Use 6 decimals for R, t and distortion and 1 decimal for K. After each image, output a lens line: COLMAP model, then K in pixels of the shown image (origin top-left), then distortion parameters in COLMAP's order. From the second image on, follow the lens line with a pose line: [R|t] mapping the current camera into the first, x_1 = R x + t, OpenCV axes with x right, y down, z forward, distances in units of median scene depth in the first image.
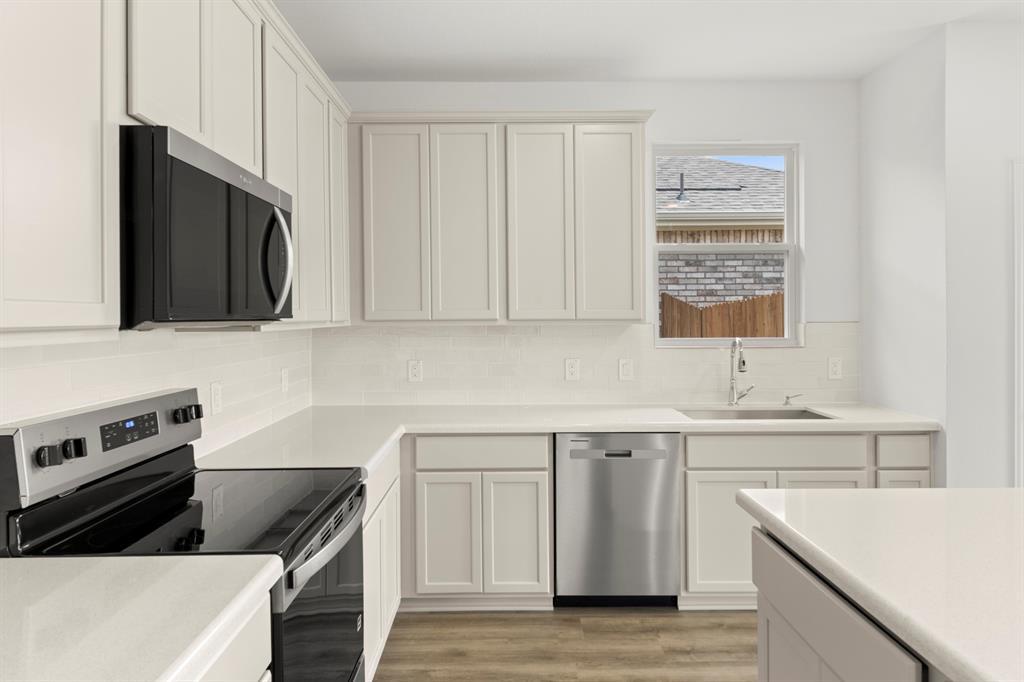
lens RADIAL K [[625.5, 0, 537.3], [0, 625.5, 351.4], [0, 0, 1]] dist [0.020777, -0.000493]
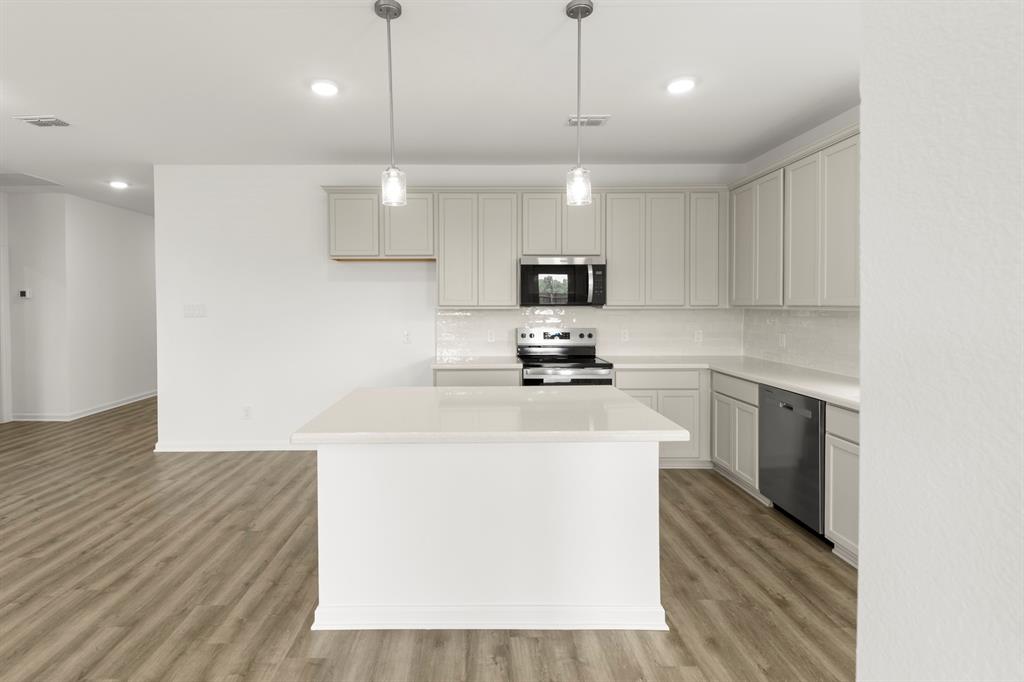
lens RADIAL K [[499.8, 0, 483.2], [0, 499.8, 322.5], [0, 0, 1]] dist [0.011239, -0.005757]
pose [[-0.053232, 0.040701, -0.997752, 1.054094], [-0.048655, 0.997877, 0.043302, -0.025428], [0.997396, 0.050850, -0.051138, 0.337568]]
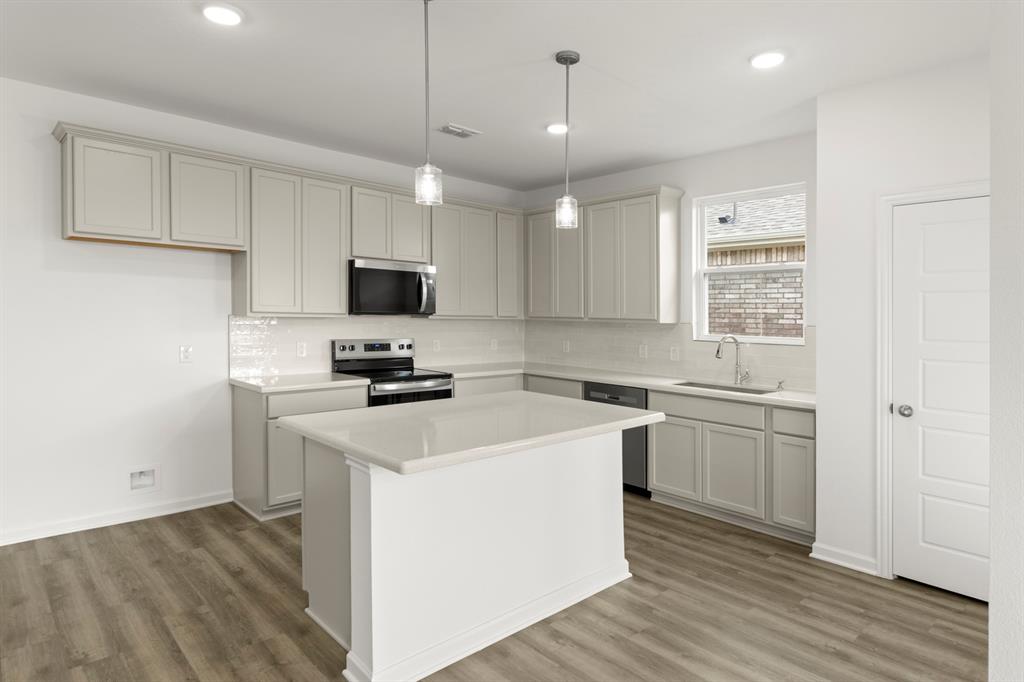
lens RADIAL K [[574.2, 0, 520.4], [0, 574.2, 324.9], [0, 0, 1]] dist [0.003238, -0.002104]
pose [[0.642564, 0.028125, -0.765716, 1.000117], [-0.059583, 0.998134, -0.013338, 0.002049], [0.763912, 0.054194, 0.643041, -0.173207]]
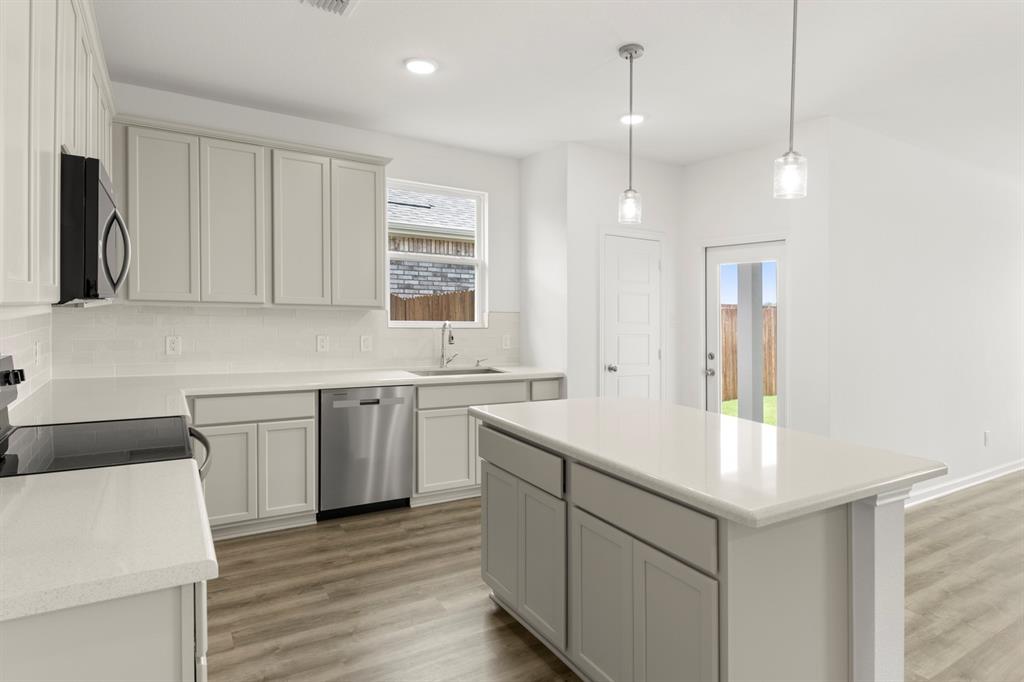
lens RADIAL K [[553.0, 0, 506.3], [0, 553.0, 314.9], [0, 0, 1]] dist [-0.006488, -0.001227]
pose [[0.889729, 0.022643, 0.455926, -0.136902], [-0.005805, 0.999249, -0.038299, 0.012083], [-0.456451, 0.031429, 0.889193, -0.200634]]
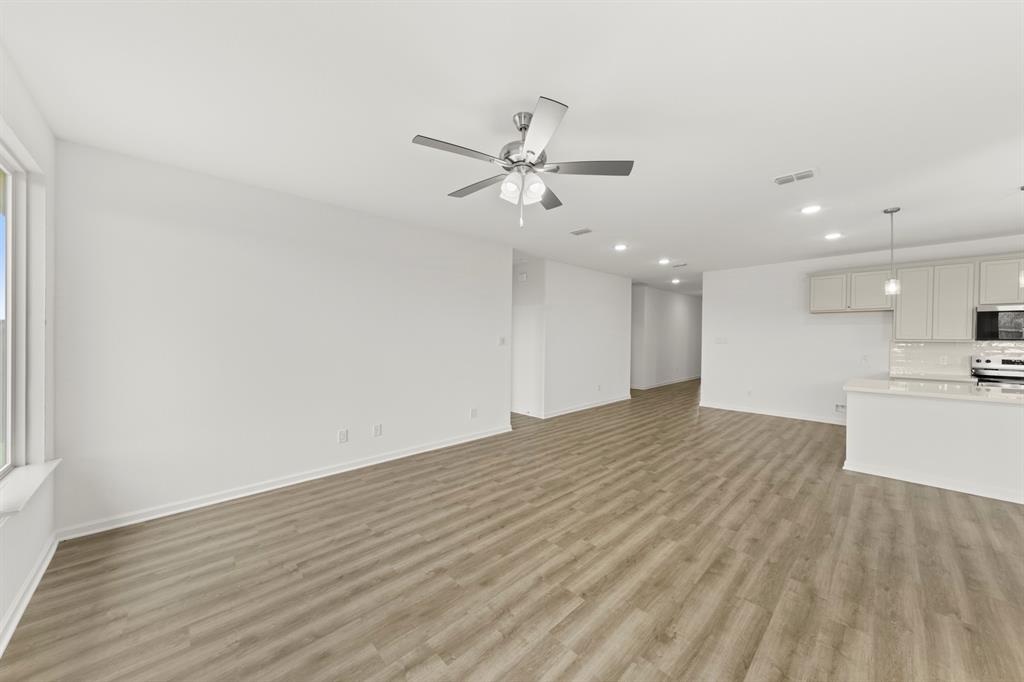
lens RADIAL K [[359.7, 0, 522.9], [0, 359.7, 343.3], [0, 0, 1]] dist [0.000596, -0.000558]
pose [[-0.762793, 0.014920, -0.646471, 1.936368], [-0.033982, 0.997428, 0.063115, -0.031748], [0.645750, 0.070112, -0.760323, 0.293260]]
